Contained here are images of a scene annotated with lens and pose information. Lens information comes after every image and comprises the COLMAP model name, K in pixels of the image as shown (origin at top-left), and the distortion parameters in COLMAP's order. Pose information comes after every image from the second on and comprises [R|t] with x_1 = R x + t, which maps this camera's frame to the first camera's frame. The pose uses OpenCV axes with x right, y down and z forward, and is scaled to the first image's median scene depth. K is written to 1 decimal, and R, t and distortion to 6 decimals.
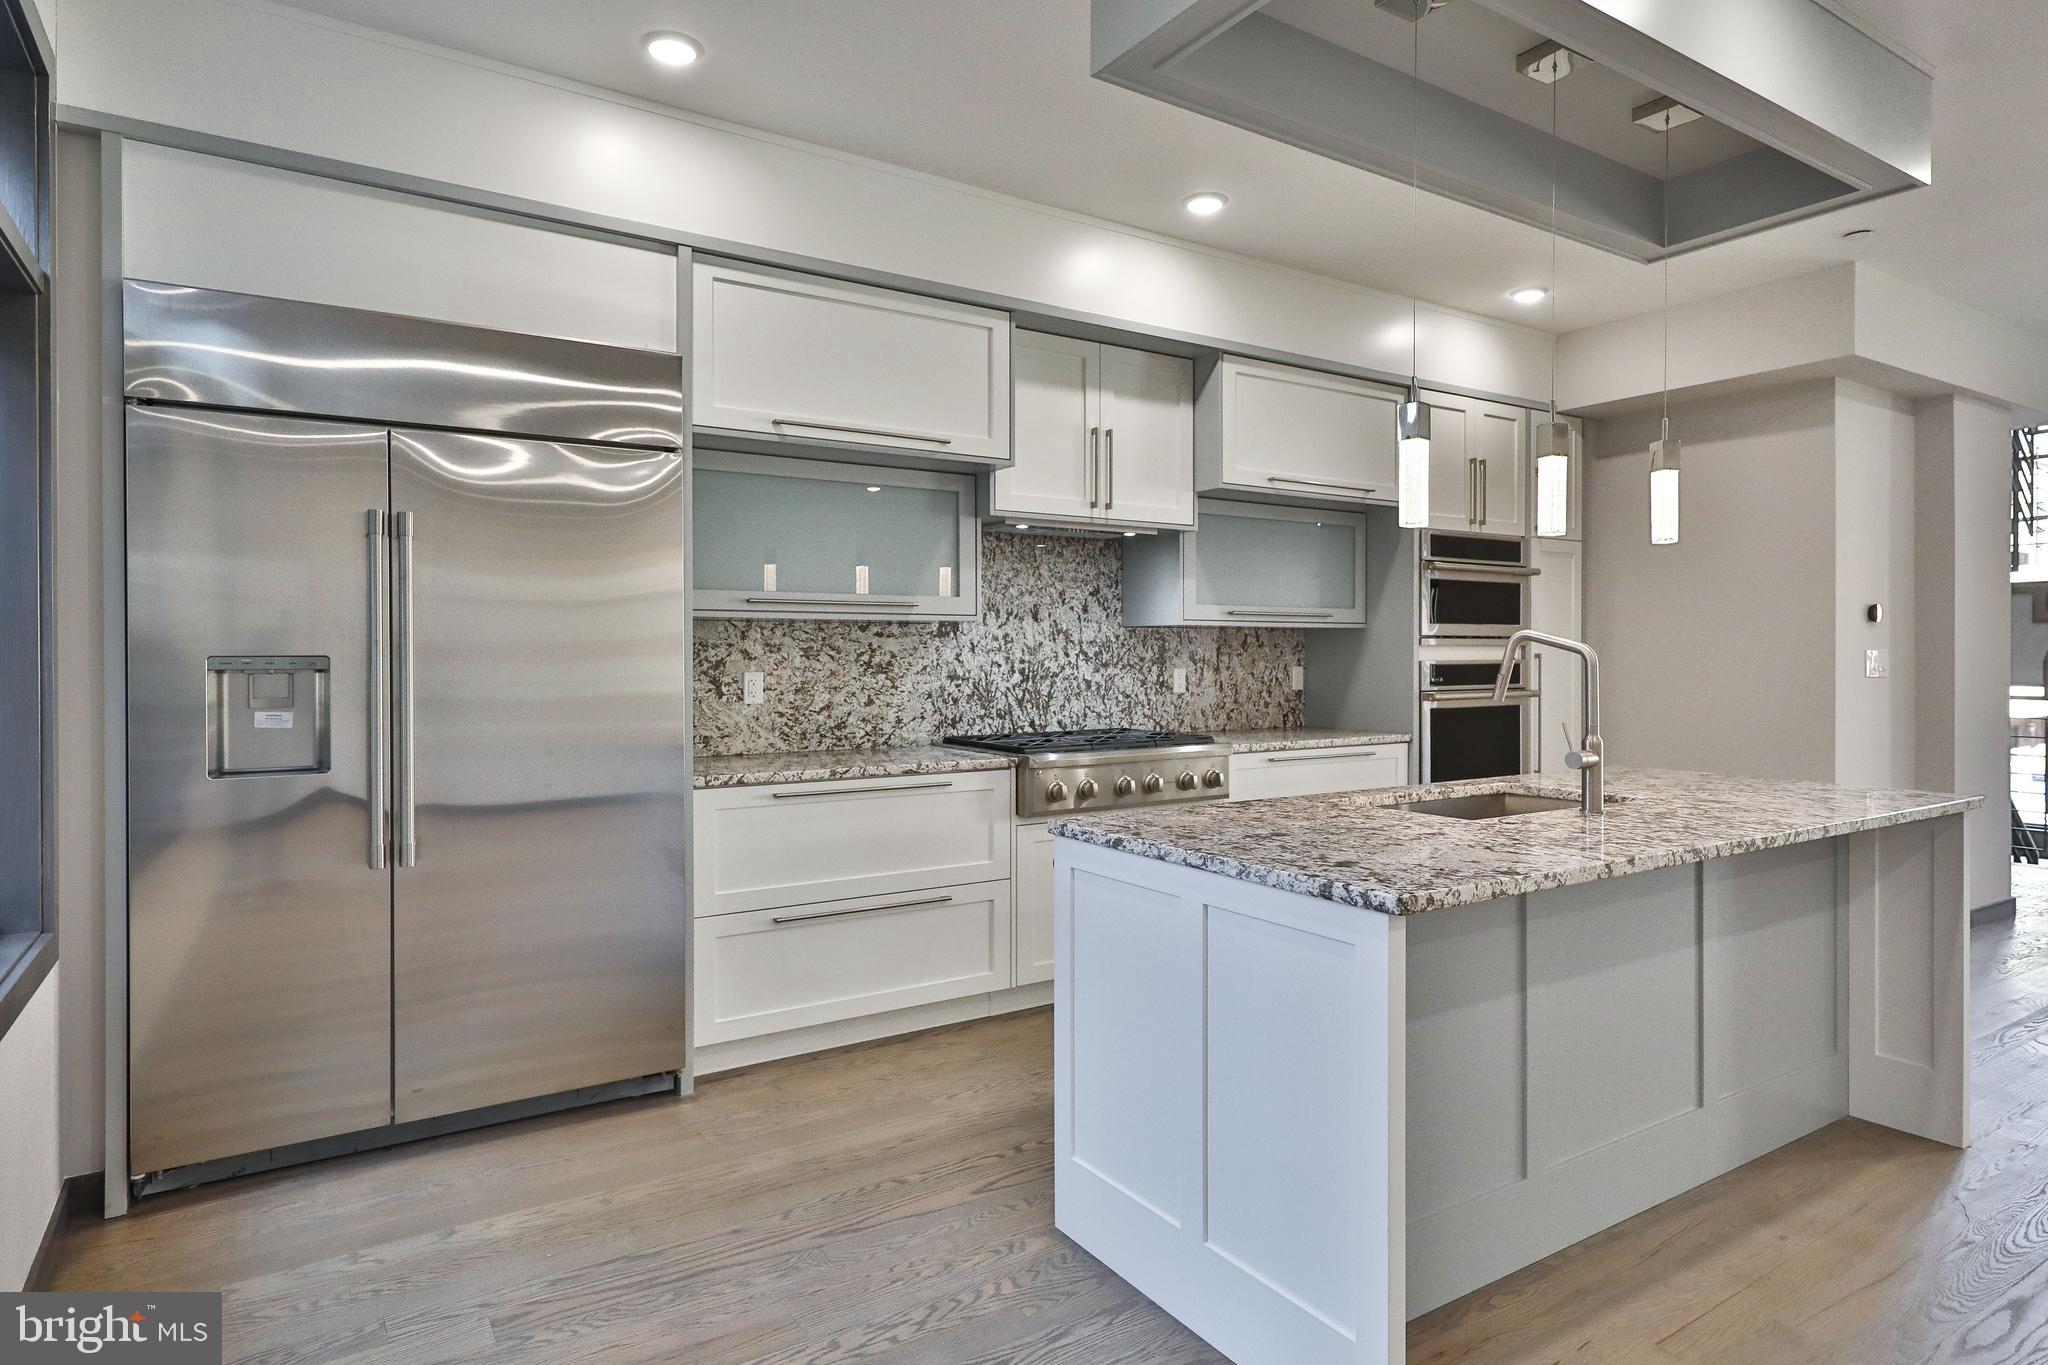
lens RADIAL K [[1120.7, 0, 1055.1], [0, 1120.7, 652.8], [0, 0, 1]] dist [-0.001745, -0.000426]
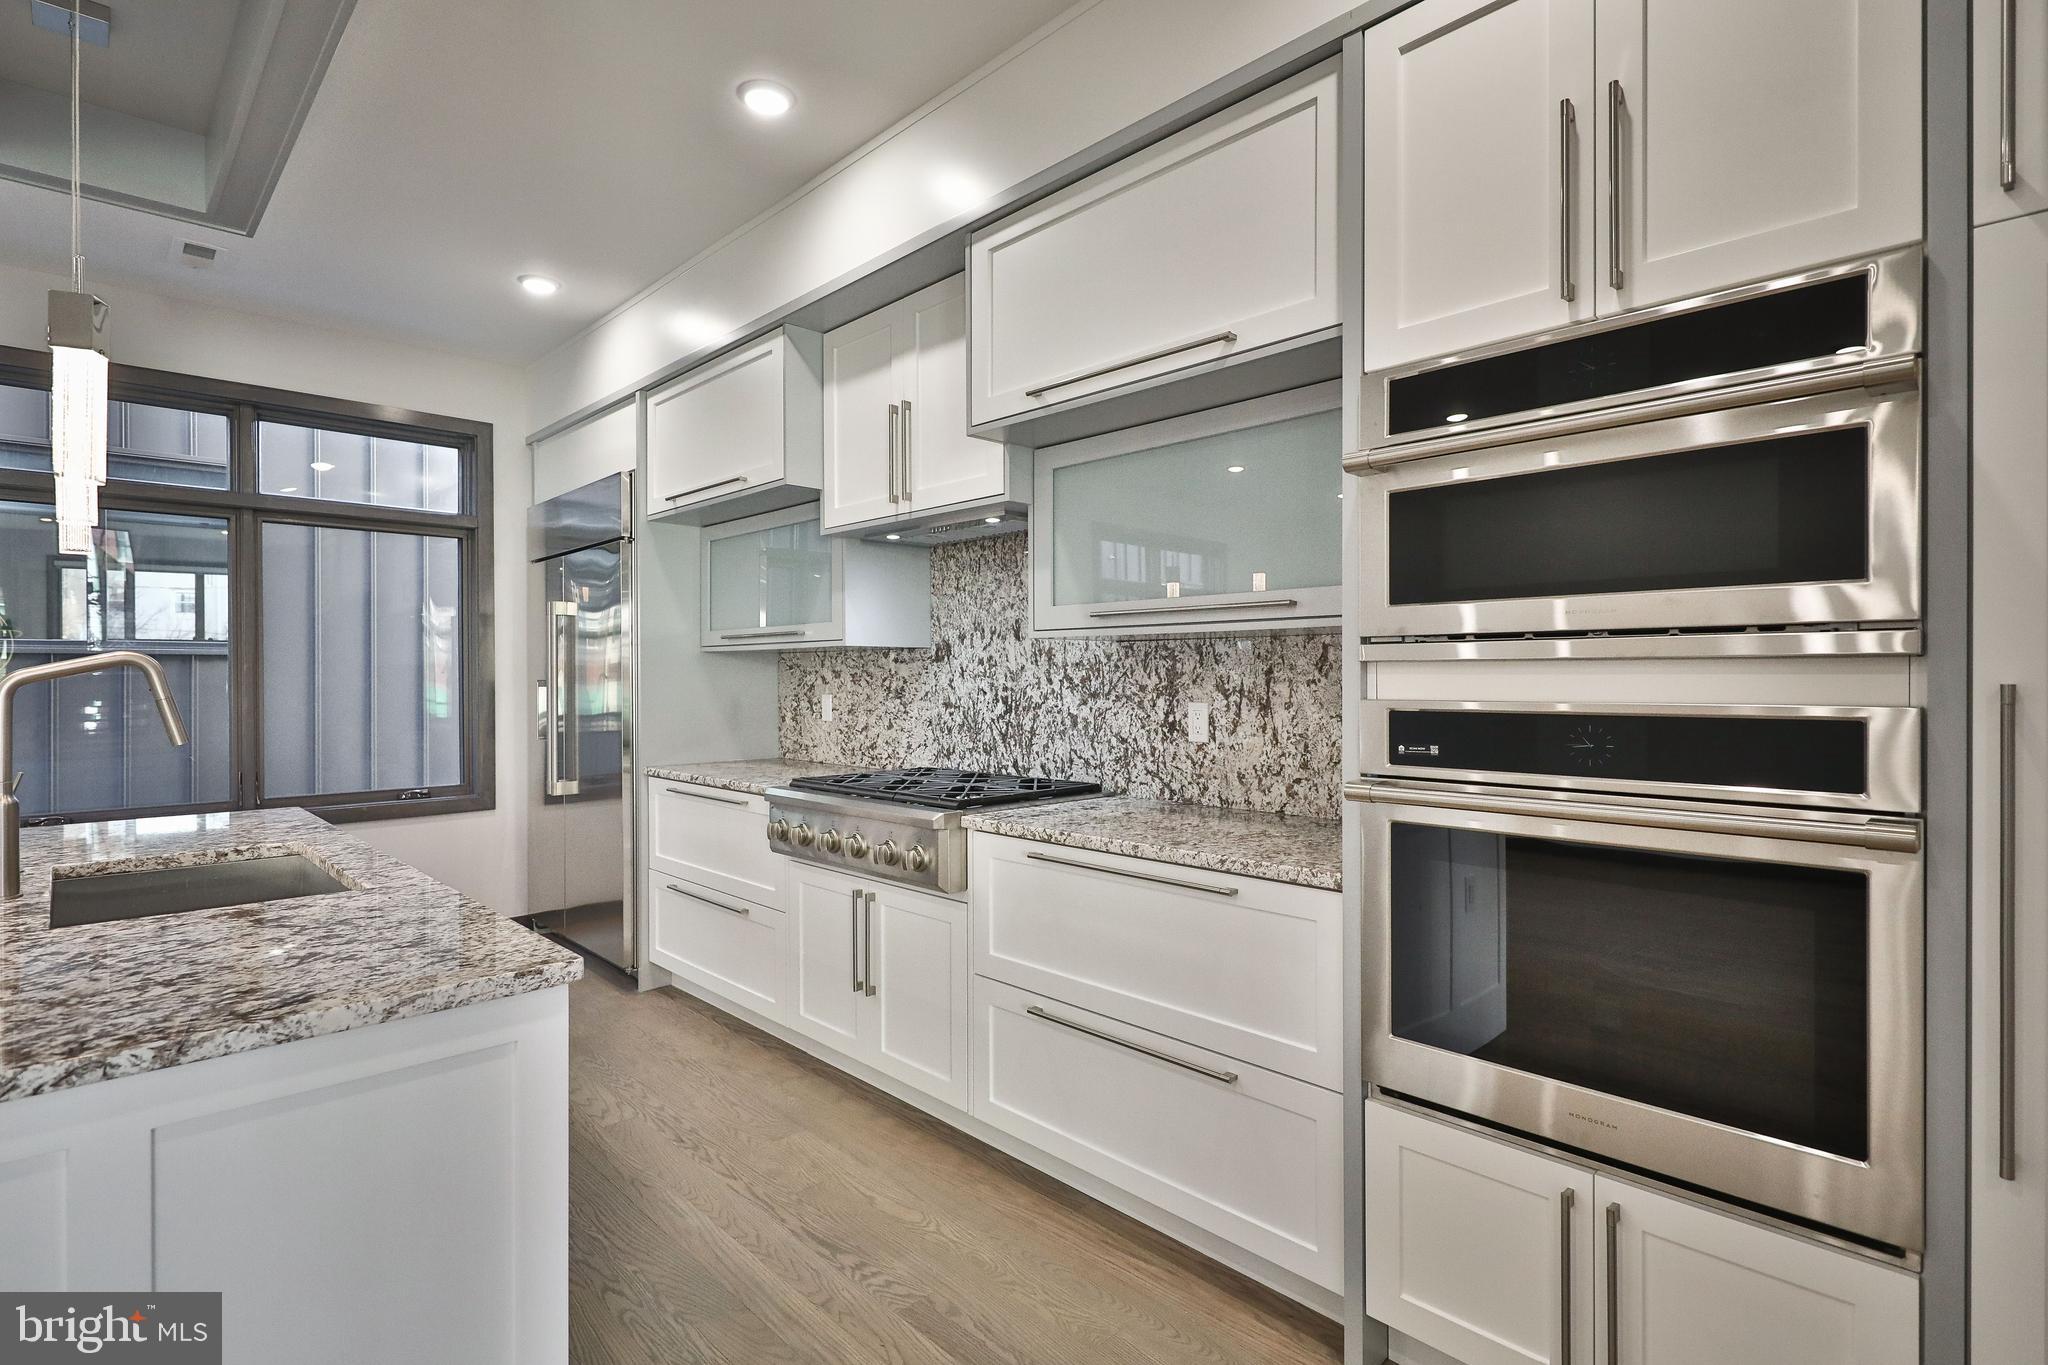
lens RADIAL K [[980.8, 0, 1057.7], [0, 980.8, 679.6], [0, 0, 1]] dist [0.003667, 0.000634]
pose [[0.218932, 0.003895, -0.975732, 0.700569], [0.002205, 0.999988, 0.004486, -0.002339], [0.975738, -0.003134, 0.218921, 0.884509]]
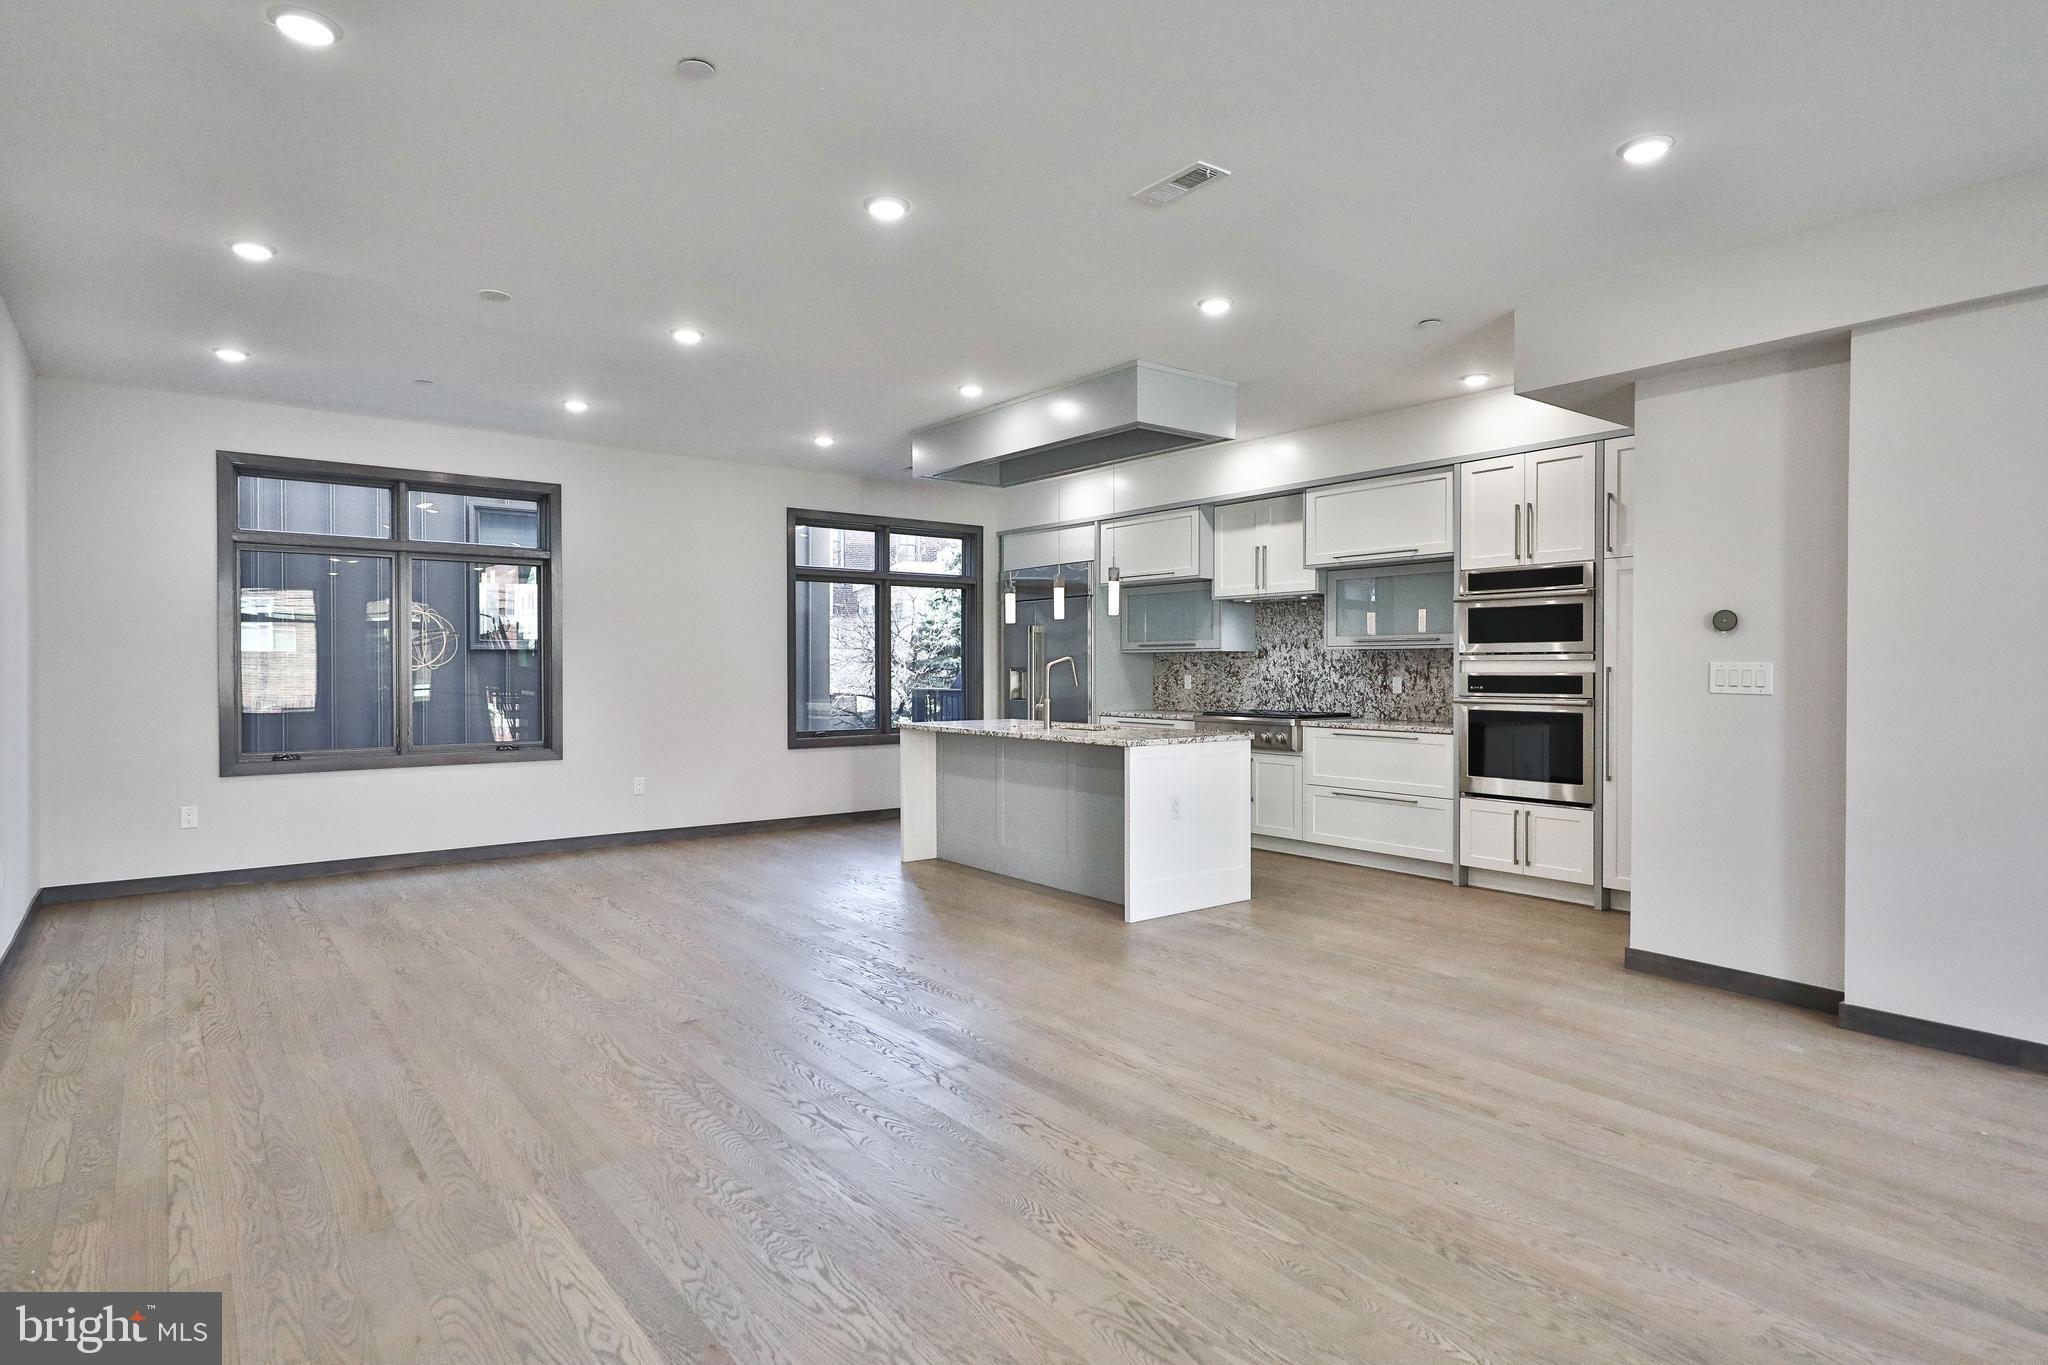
lens RADIAL K [[1106.4, 0, 1024.0], [0, 1106.4, 682.5], [0, 0, 1]] dist [0.004345, -0.000761]
pose [[0.086327, 0.014089, -0.996167, 1.701473], [0.000632, 0.999899, 0.014196, 0.000050], [0.996267, -0.001855, 0.086310, 0.414653]]
